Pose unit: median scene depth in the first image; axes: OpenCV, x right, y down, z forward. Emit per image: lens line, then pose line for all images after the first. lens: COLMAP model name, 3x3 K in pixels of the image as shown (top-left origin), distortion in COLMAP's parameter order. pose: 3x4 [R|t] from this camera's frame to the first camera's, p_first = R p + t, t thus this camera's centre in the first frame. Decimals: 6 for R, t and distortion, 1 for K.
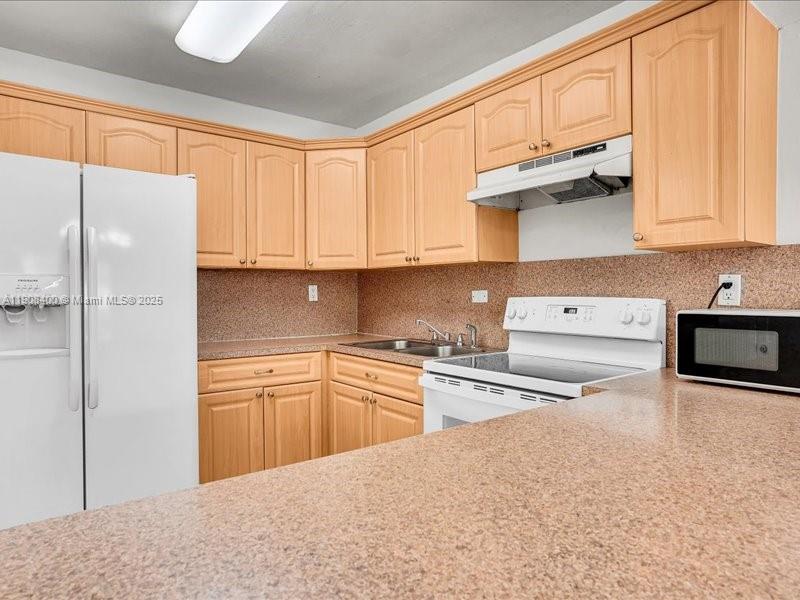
lens RADIAL K [[486.7, 0, 395.9], [0, 486.7, 300.0], [0, 0, 1]] dist [-0.044925, 0.033498]
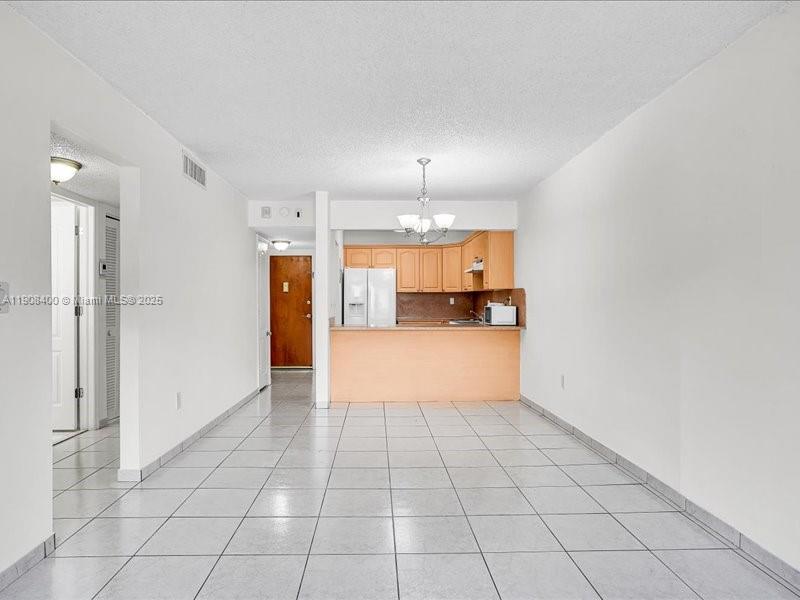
lens RADIAL K [[486.7, 0, 394.3], [0, 486.7, 305.8], [0, 0, 1]] dist [-0.044925, 0.033498]
pose [[0.811215, 0.004734, -0.584729, 1.543254], [-0.009325, 0.999945, -0.004841, 0.033606], [0.584674, 0.009380, 0.811214, -1.748820]]
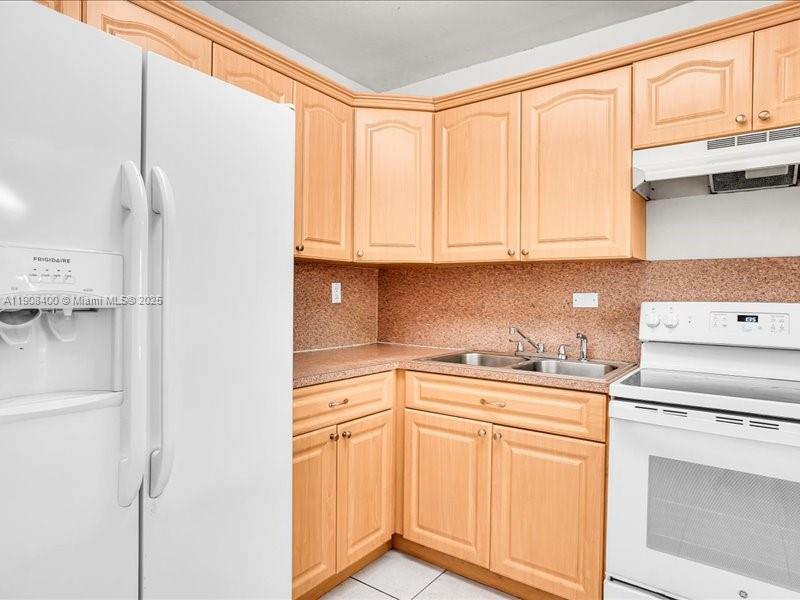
lens RADIAL K [[486.7, 0, 395.5], [0, 486.7, 297.9], [0, 0, 1]] dist [-0.044925, 0.033498]
pose [[0.962291, 0.013077, 0.271708, -0.416338], [-0.011027, 0.999898, -0.009070, -0.000158], [-0.271798, 0.005732, 0.962337, 0.315739]]
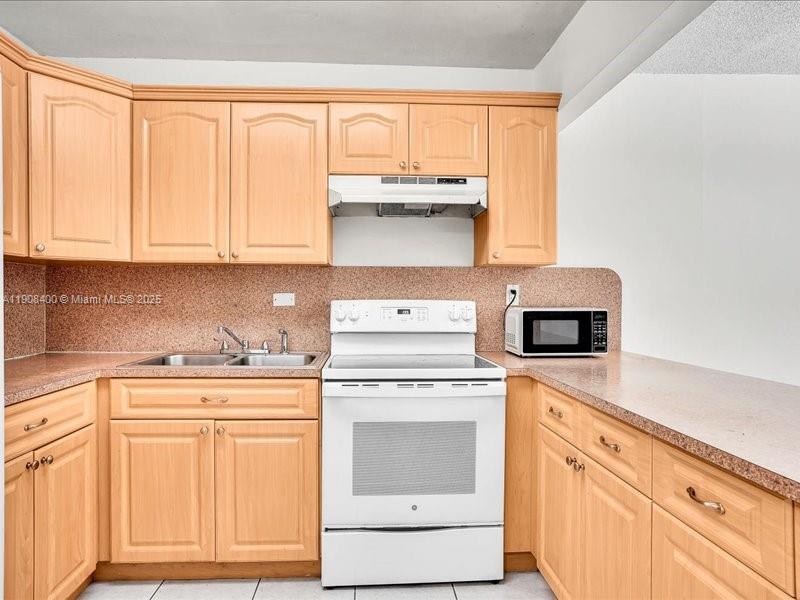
lens RADIAL K [[486.7, 0, 384.9], [0, 486.7, 299.5], [0, 0, 1]] dist [-0.044925, 0.033498]
pose [[0.577347, 0.002069, 0.816496, -0.545840], [0.006825, 0.999950, -0.007360, 0.000922], [-0.816470, 0.009822, 0.577304, 0.326595]]
